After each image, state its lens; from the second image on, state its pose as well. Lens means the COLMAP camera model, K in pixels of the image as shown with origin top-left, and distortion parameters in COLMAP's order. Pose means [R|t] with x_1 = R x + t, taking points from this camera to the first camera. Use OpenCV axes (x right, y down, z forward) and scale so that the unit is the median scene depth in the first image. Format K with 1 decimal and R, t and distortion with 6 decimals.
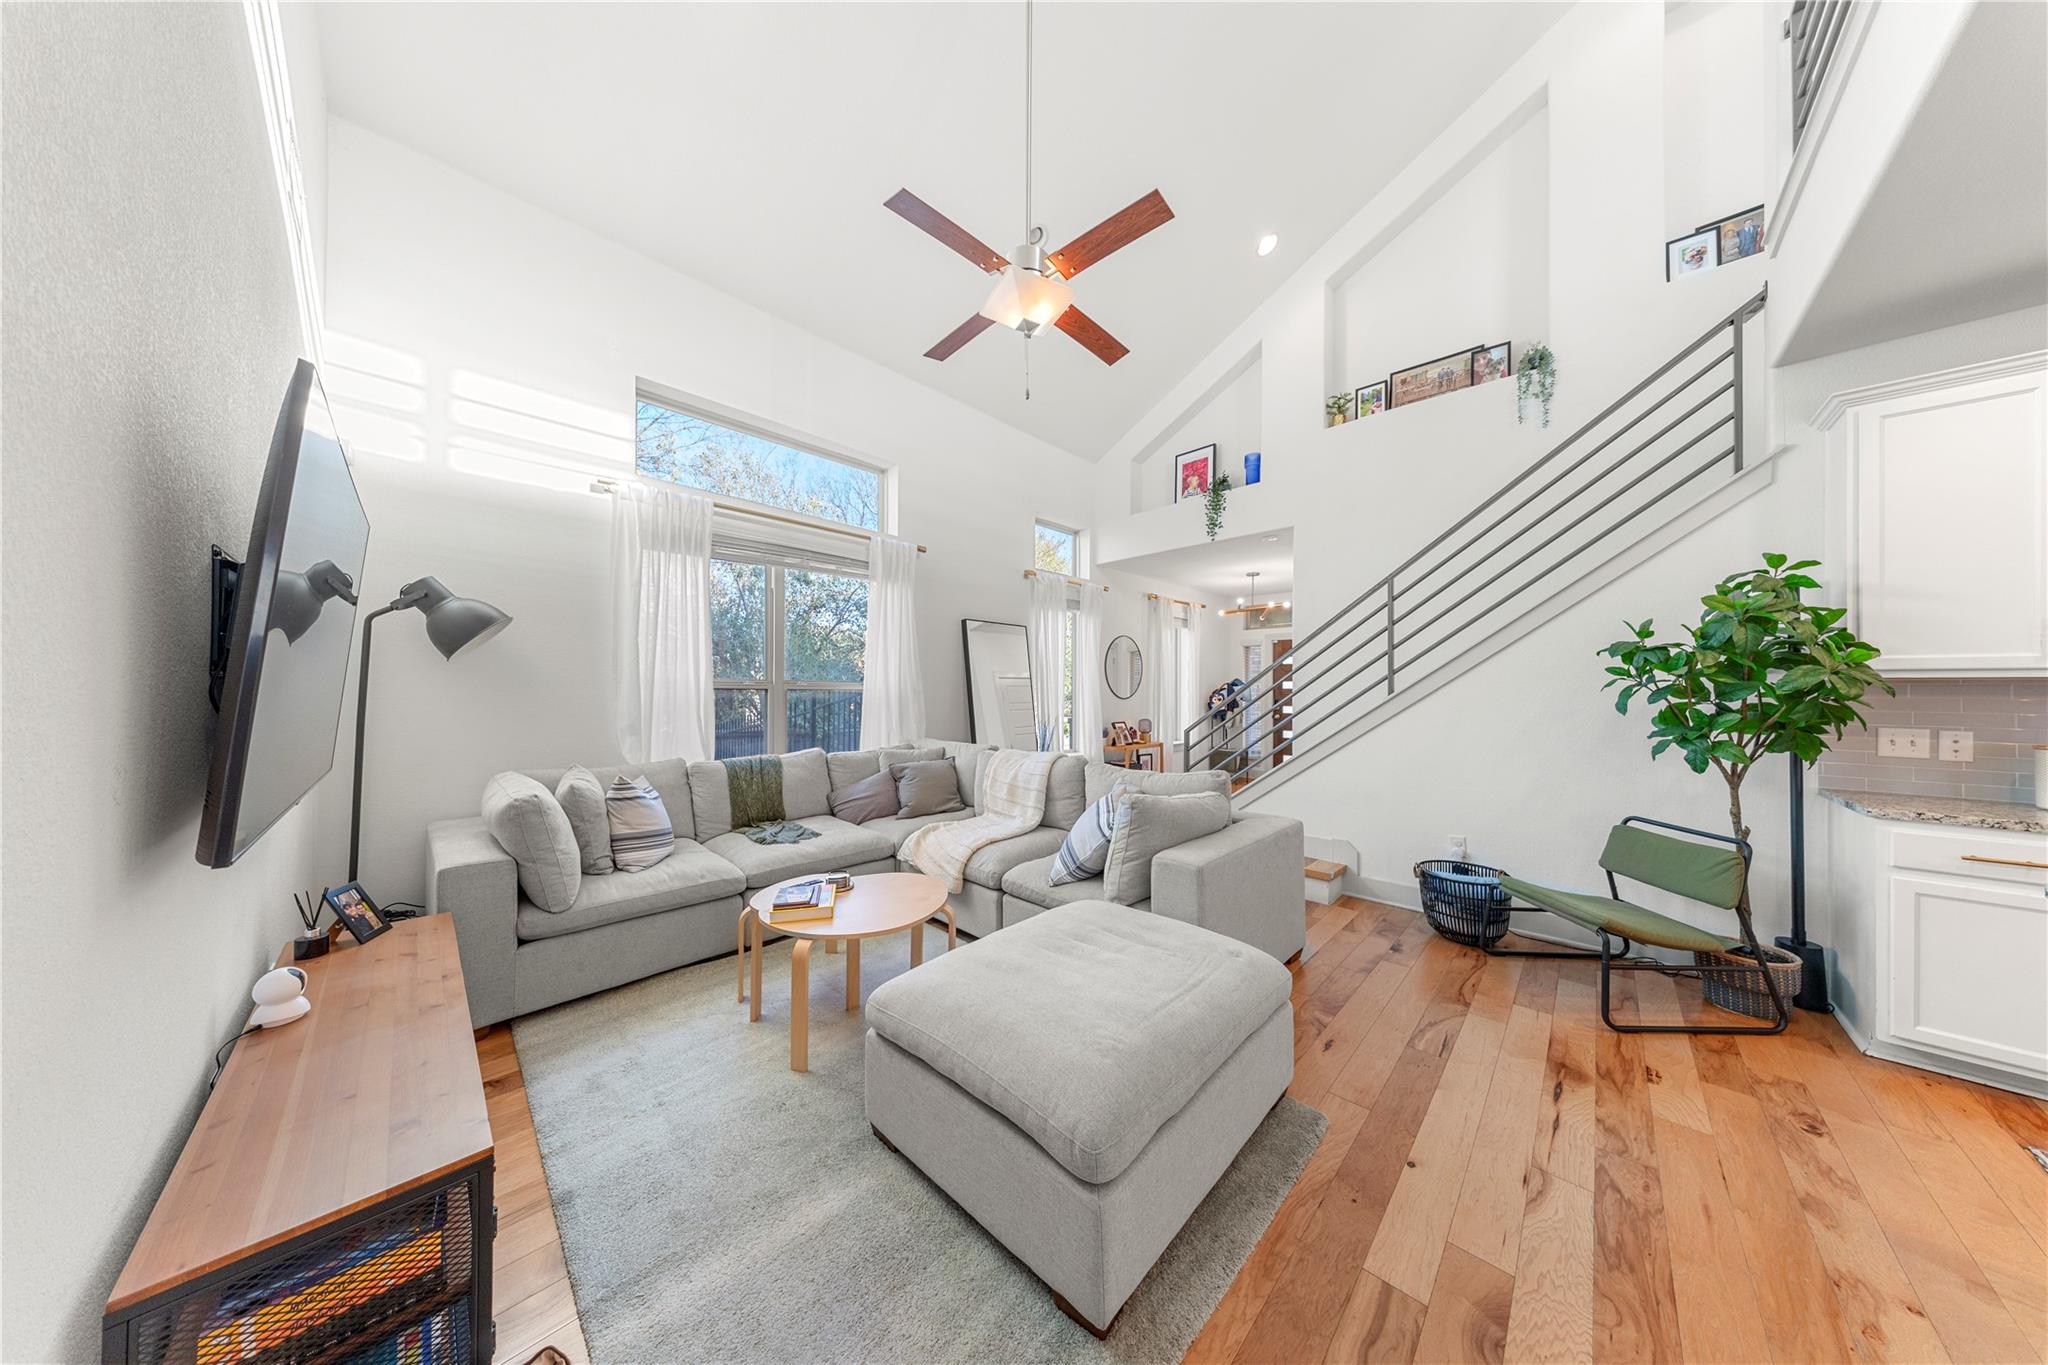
lens RADIAL K [[584.3, 0, 1025.4], [0, 584.3, 689.0], [0, 0, 1]] dist [-0.000179, -0.000043]
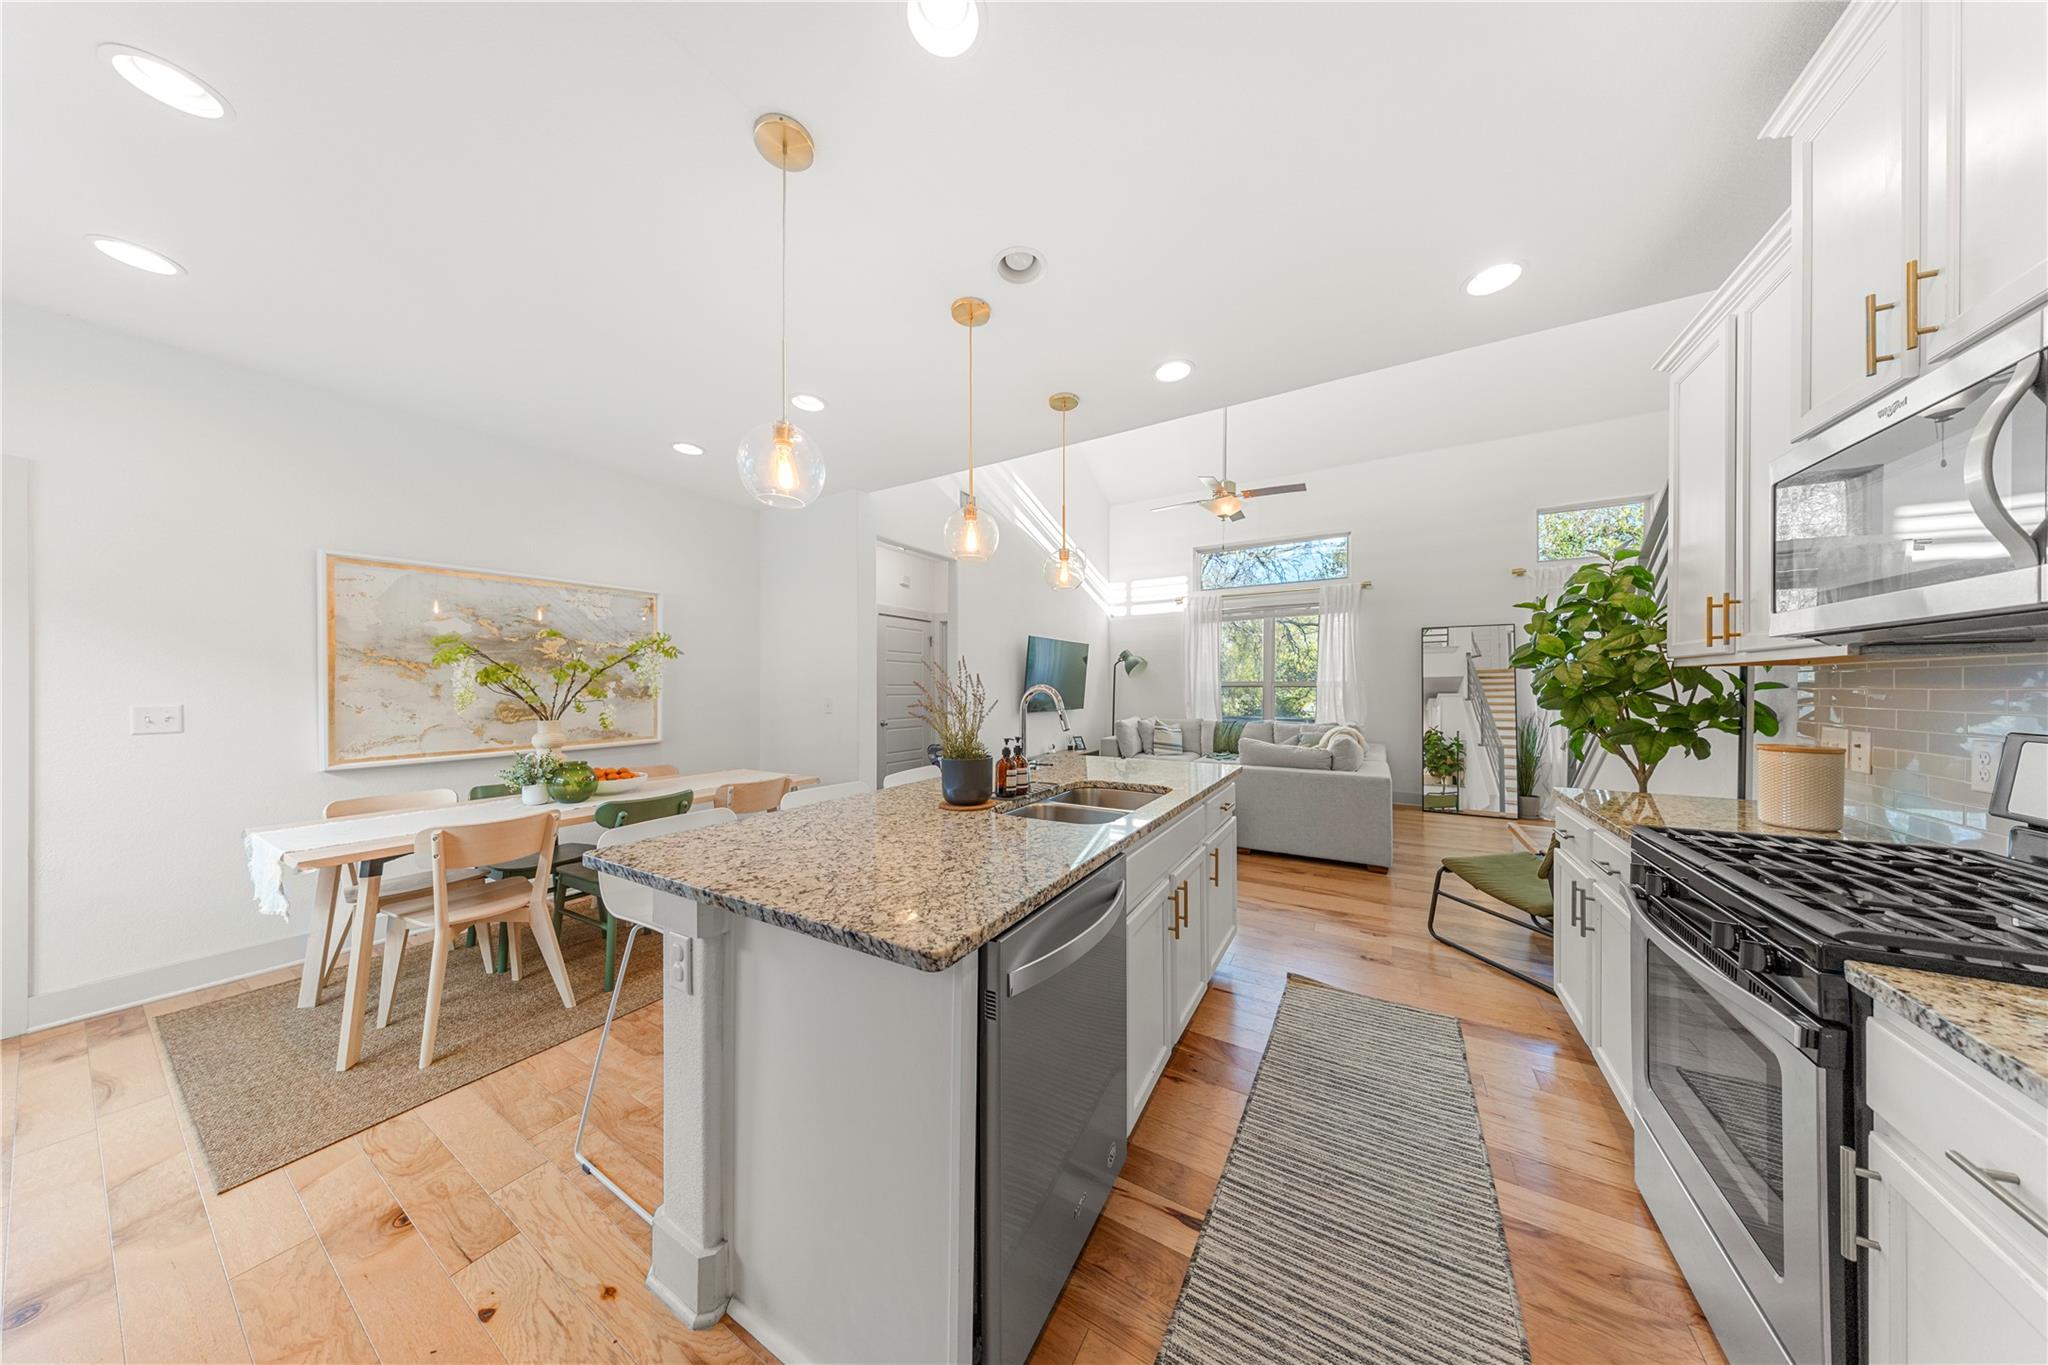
lens RADIAL K [[593.5, 0, 1026.9], [0, 593.5, 672.8], [0, 0, 1]] dist [-0.000149, -0.000037]
pose [[0.230834, -0.027271, -0.972611, 1.812852], [0.002263, 0.999619, -0.027492, 0.009003], [0.972990, 0.004145, 0.230808, -0.191919]]
